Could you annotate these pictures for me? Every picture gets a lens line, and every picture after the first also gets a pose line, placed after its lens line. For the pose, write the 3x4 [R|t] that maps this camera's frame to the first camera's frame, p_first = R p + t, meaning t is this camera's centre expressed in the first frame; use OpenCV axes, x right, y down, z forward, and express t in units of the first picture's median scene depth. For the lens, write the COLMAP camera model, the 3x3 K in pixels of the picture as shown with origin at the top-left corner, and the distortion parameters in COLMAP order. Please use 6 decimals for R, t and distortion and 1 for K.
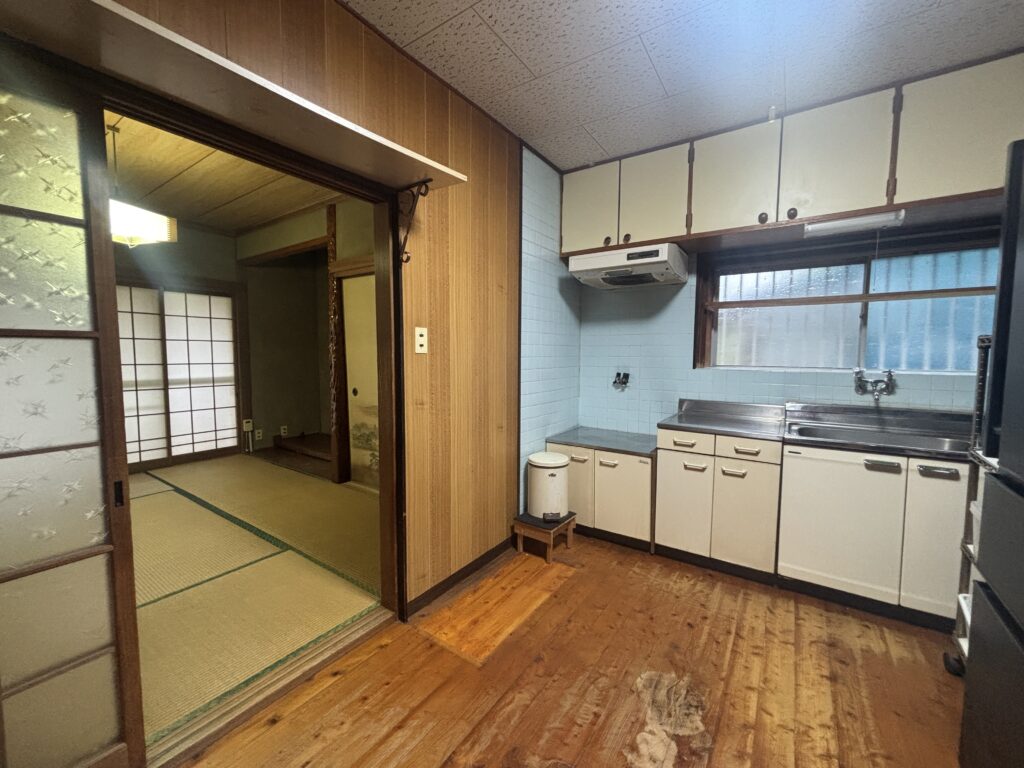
lens RADIAL K [[412.3, 0, 509.9], [0, 412.3, 382.0], [0, 0, 1]] dist [0.000324, 0.000596]
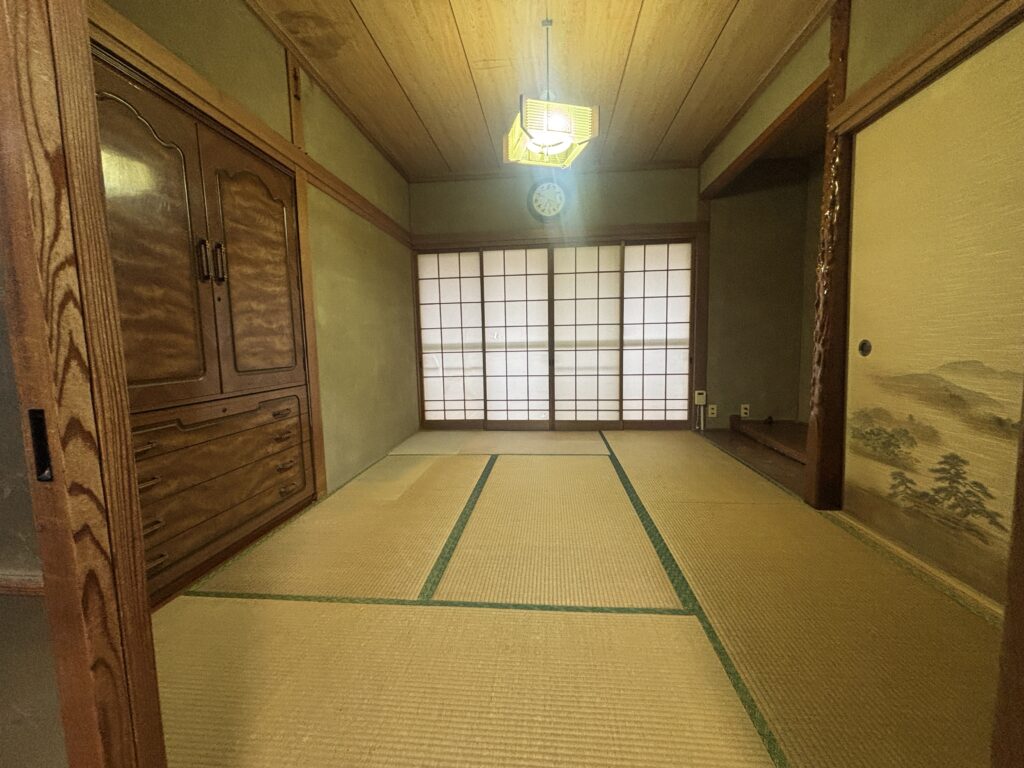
lens RADIAL K [[412.3, 0, 512.9], [0, 412.3, 384.5], [0, 0, 1]] dist [0.000324, 0.000596]
pose [[0.490161, 0.071876, -0.868663, -0.119562], [-0.035218, 0.997414, 0.062656, 0.046469], [0.870920, -0.000119, 0.491425, 0.308635]]
